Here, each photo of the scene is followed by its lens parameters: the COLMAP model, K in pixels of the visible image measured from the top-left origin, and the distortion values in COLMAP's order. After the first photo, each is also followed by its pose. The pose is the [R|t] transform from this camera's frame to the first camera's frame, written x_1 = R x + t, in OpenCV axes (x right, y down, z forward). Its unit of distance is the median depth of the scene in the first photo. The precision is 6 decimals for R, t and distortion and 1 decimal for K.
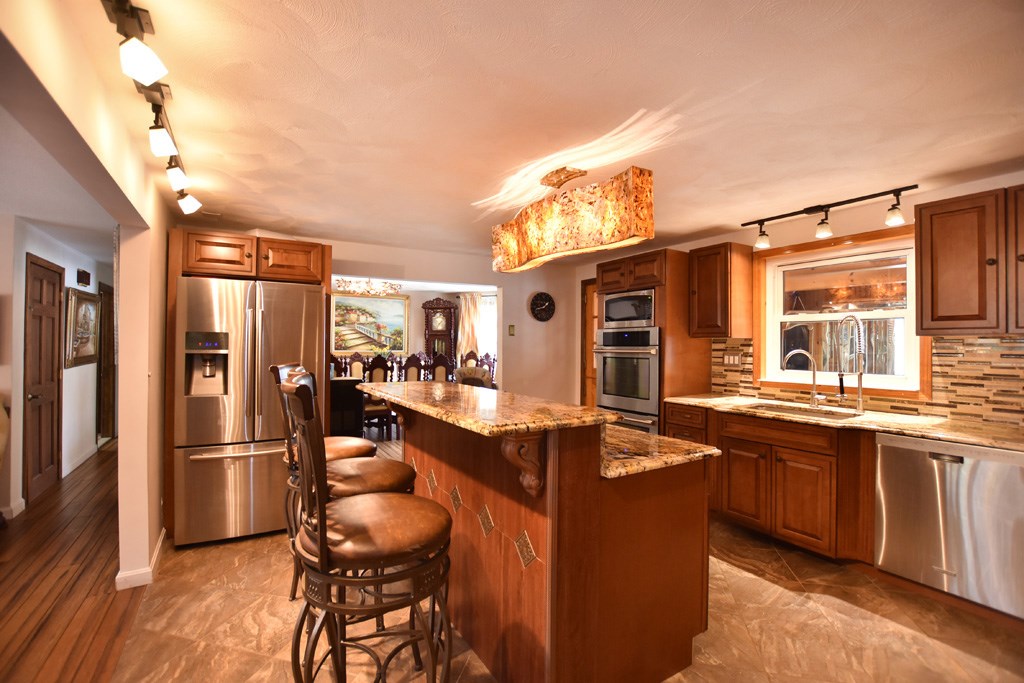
lens RADIAL K [[447.9, 0, 511.3], [0, 447.9, 345.1], [0, 0, 1]] dist [-0.034215, 0.000272]
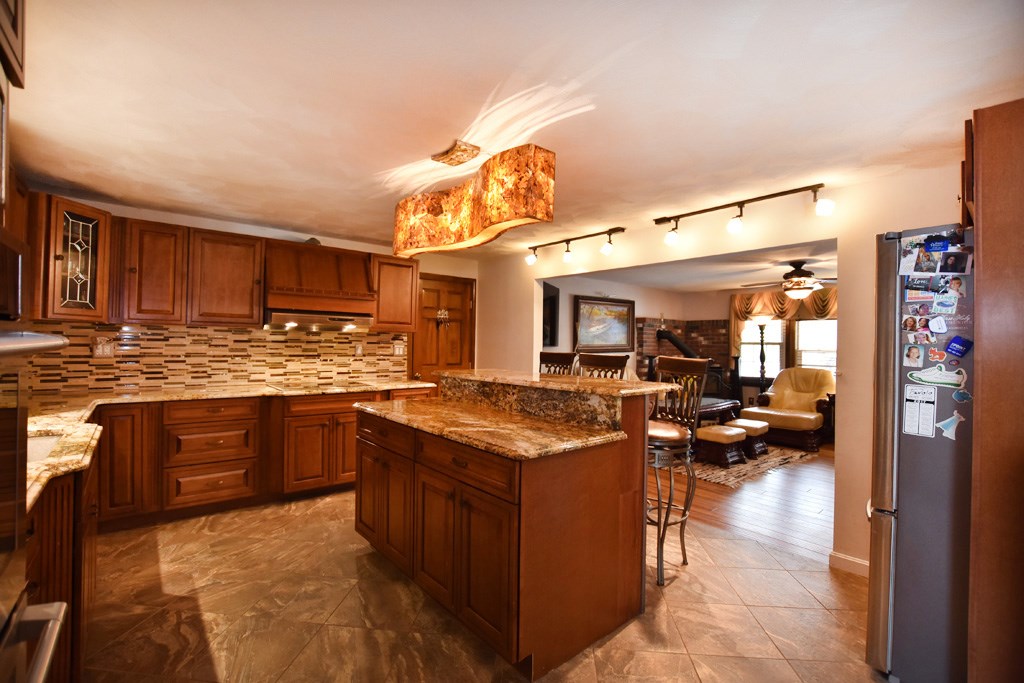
lens RADIAL K [[447.9, 0, 513.2], [0, 447.9, 340.7], [0, 0, 1]] dist [-0.034215, 0.000272]
pose [[-0.986084, -0.022141, -0.164768, 0.154418], [-0.019509, 0.999655, -0.017573, 0.030570], [0.165100, -0.014114, -0.986176, 2.098038]]
